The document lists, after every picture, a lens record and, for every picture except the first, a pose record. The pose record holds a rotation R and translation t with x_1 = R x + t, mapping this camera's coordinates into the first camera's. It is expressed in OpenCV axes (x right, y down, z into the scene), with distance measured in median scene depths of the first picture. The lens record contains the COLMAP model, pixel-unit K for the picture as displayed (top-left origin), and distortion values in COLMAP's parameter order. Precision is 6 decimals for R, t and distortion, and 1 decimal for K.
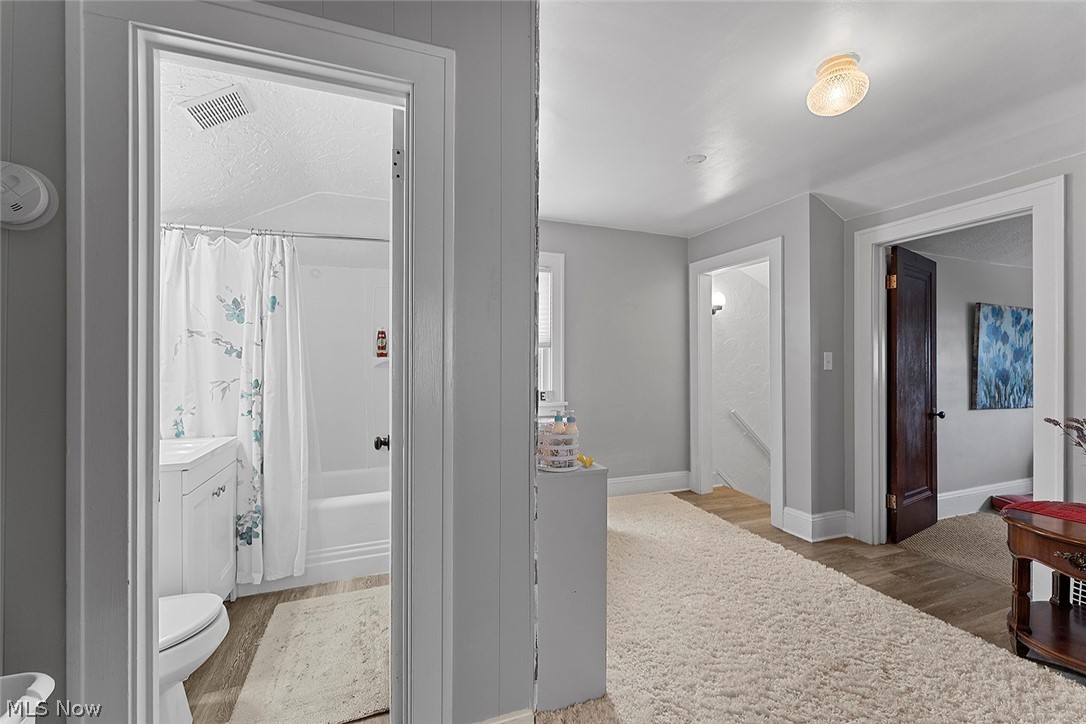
lens RADIAL K [[433.5, 0, 537.1], [0, 433.5, 367.7], [0, 0, 1]] dist [-0.002102, 0.000218]
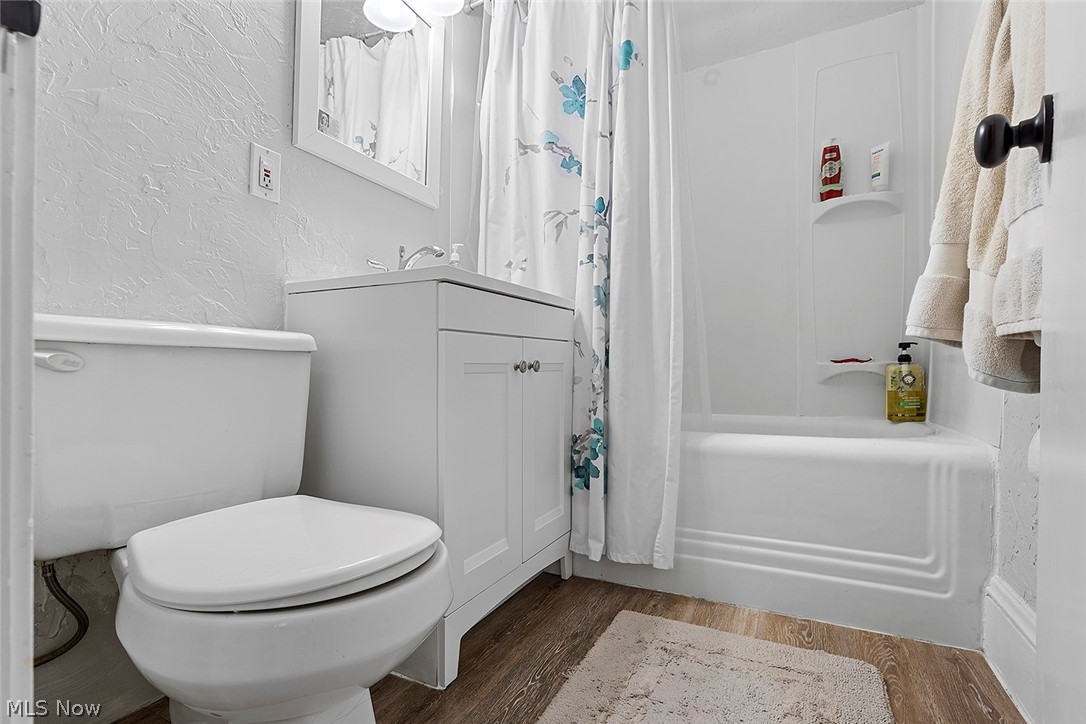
lens RADIAL K [[521.1, 0, 546.5], [0, 521.1, 366.7], [0, 0, 1]] dist [-0.004256, 0.000002]
pose [[0.688490, 0.010899, -0.725164, -0.205157], [-0.007533, 0.999941, 0.007877, 0.241314], [0.725207, 0.000040, 0.688531, 0.485187]]
